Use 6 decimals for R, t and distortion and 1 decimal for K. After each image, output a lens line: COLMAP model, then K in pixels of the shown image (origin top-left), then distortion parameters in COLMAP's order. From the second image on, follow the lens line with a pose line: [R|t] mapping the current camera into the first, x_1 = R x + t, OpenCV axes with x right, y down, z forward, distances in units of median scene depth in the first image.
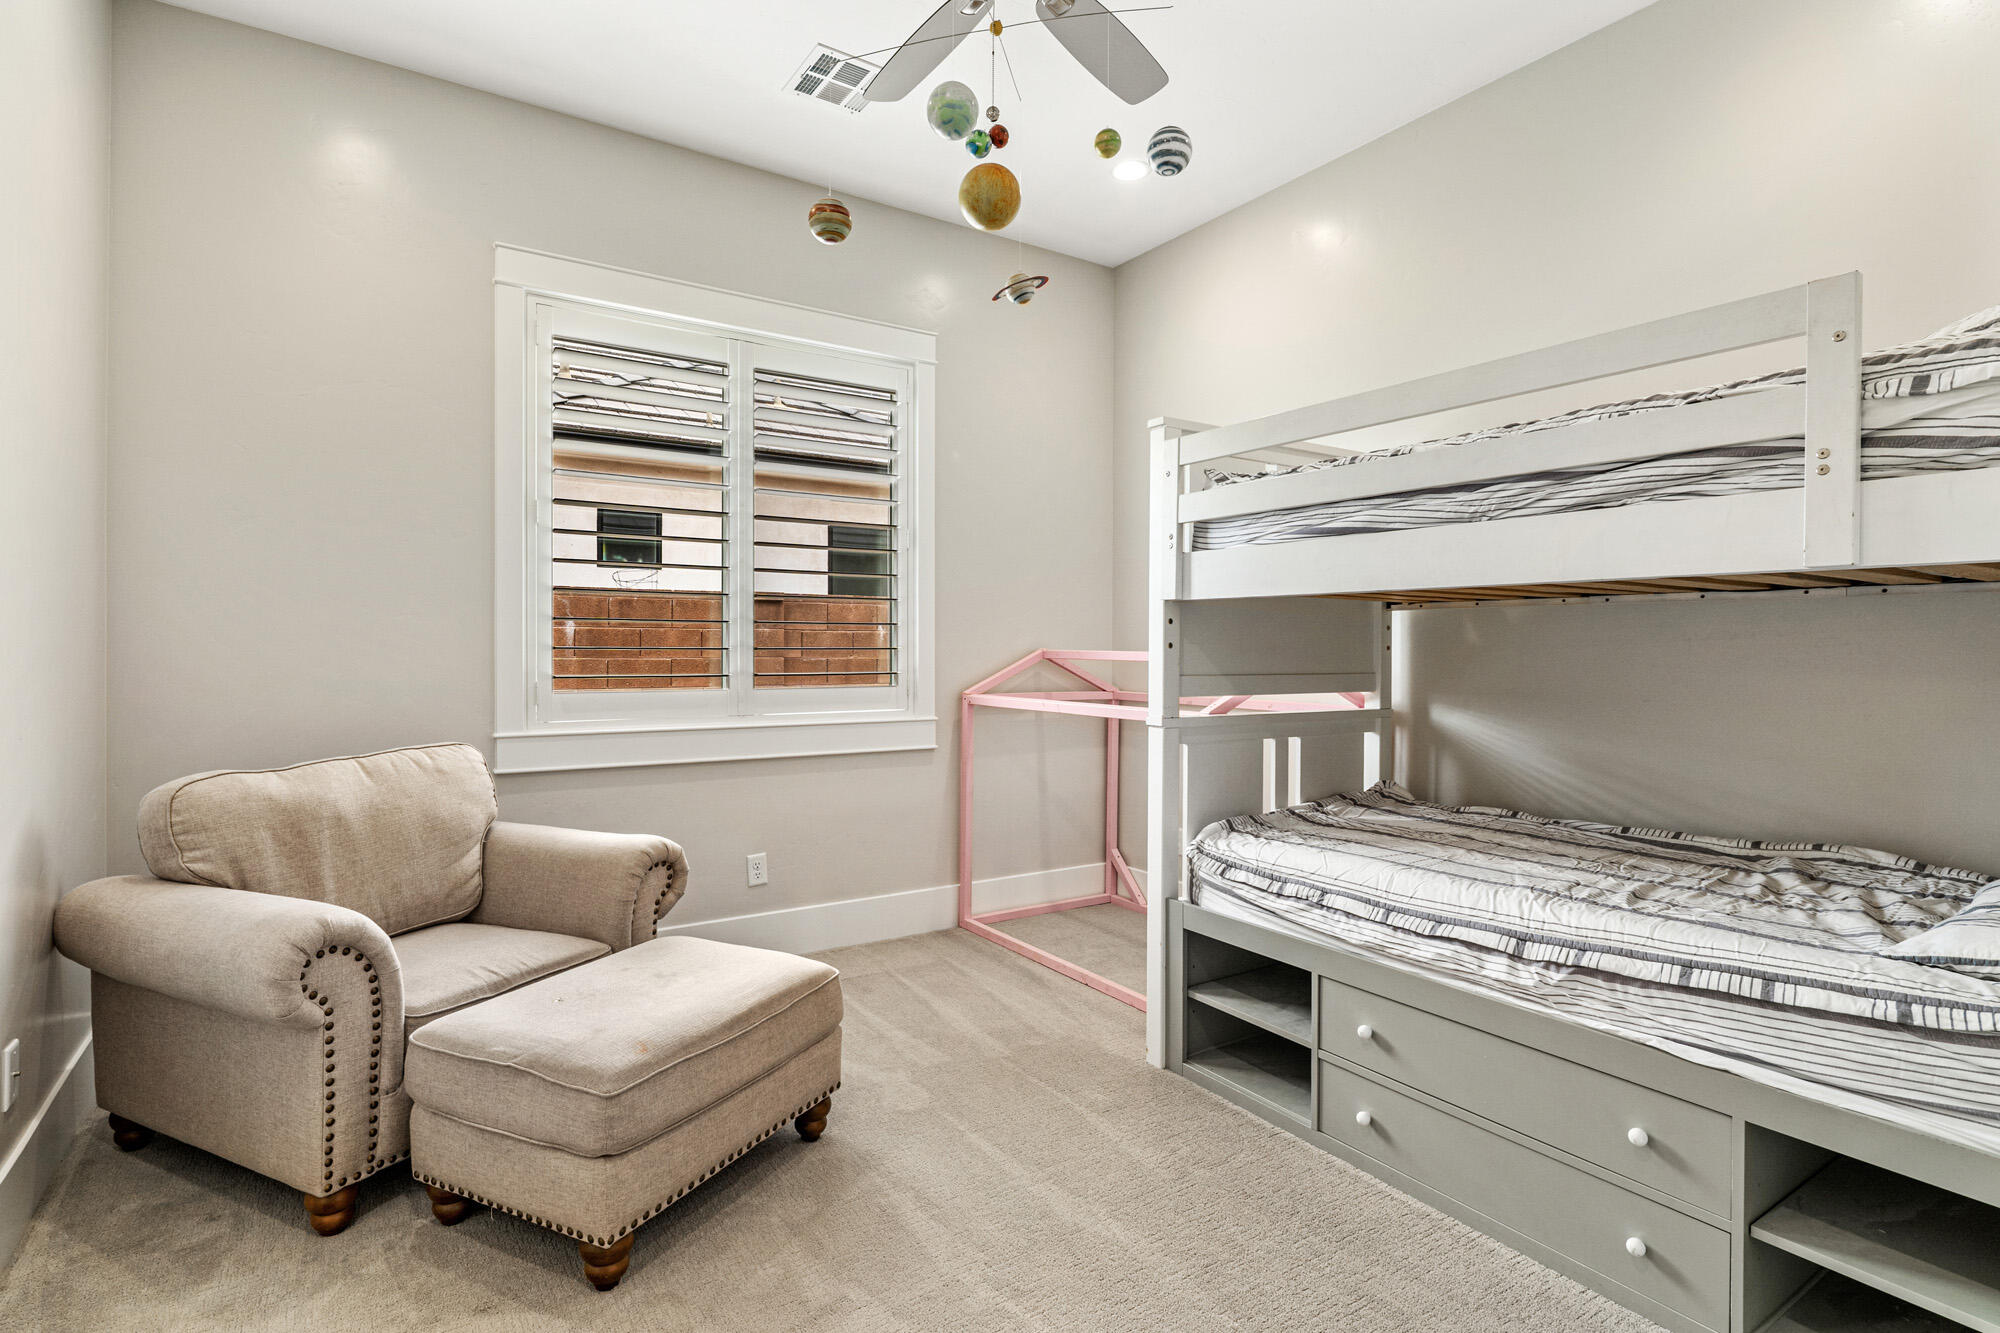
lens RADIAL K [[984.3, 0, 994.1], [0, 984.3, 660.9], [0, 0, 1]] dist [-0.000431, -0.000070]
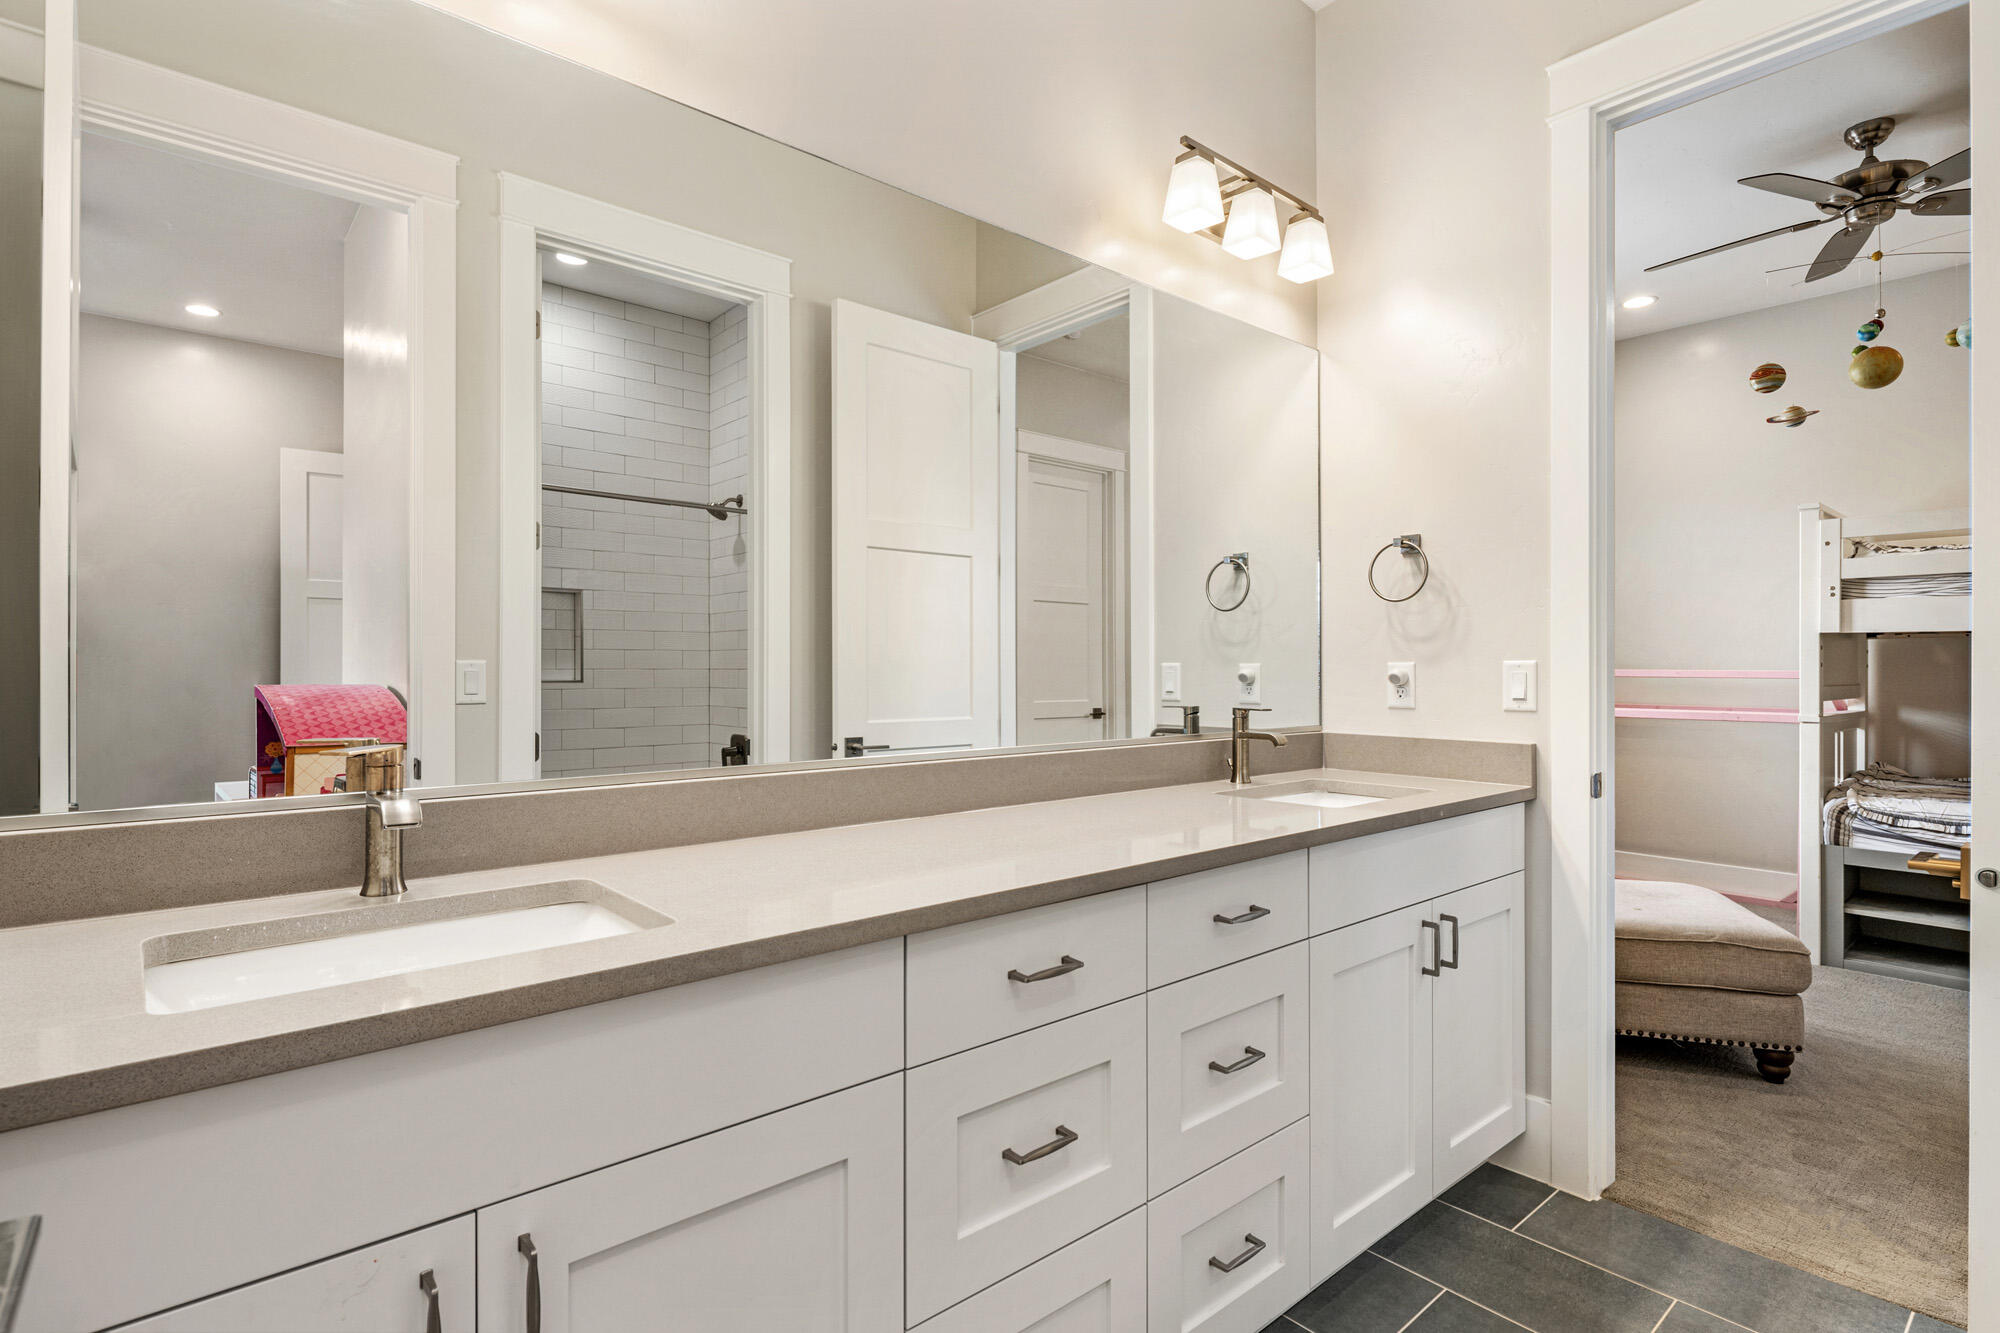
lens RADIAL K [[984.3, 0, 1000.7], [0, 984.3, 674.1], [0, 0, 1]] dist [-0.000431, -0.000070]
pose [[0.990520, 0.000657, 0.137369, -1.368809], [-0.000184, 0.999994, -0.003461, 0.002837], [-0.137370, 0.003403, 0.990514, -0.274137]]
